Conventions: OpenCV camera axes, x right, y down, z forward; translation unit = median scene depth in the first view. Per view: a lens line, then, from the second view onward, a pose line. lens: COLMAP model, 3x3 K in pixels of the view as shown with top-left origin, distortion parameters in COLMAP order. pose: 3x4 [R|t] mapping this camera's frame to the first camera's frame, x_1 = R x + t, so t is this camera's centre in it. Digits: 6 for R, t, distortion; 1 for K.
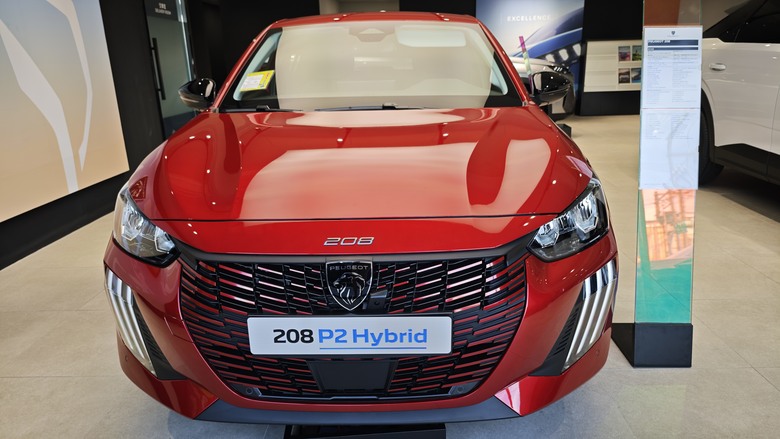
lens RADIAL K [[540.5, 0, 397.1], [0, 540.5, 218.7], [0, 0, 1]] dist [0.011769, -0.004667]
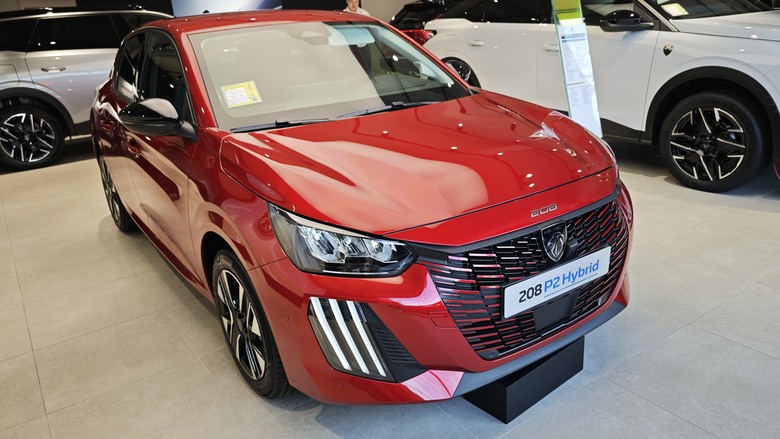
lens RADIAL K [[588.6, 0, 392.6], [0, 588.6, 220.2], [0, 0, 1]] dist [0.029481, -0.042267]
pose [[0.817778, -0.225132, 0.529674, -1.094524], [0.216517, 0.973053, 0.079298, -0.120495], [-0.533253, 0.049835, 0.844486, 0.005896]]
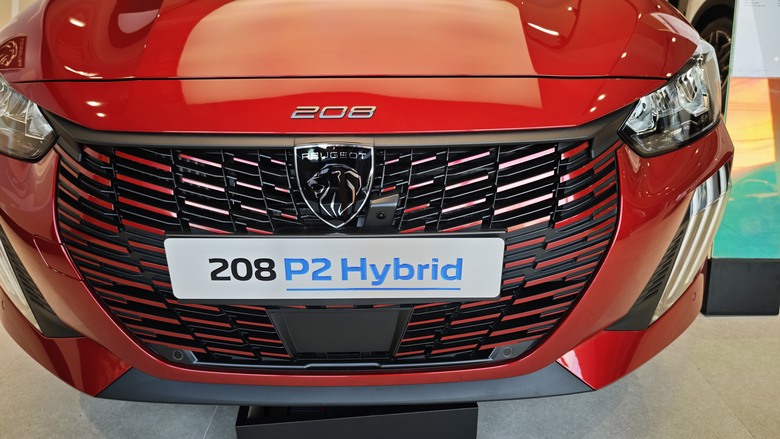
lens RADIAL K [[540.5, 0, 388.9], [0, 540.5, 221.1], [0, 0, 1]] dist [0.011769, -0.004667]
pose [[0.999714, 0.003191, 0.023701, -0.040828], [-0.005574, 0.994856, 0.101148, 0.096777], [-0.023257, -0.101251, 0.994589, 0.383042]]
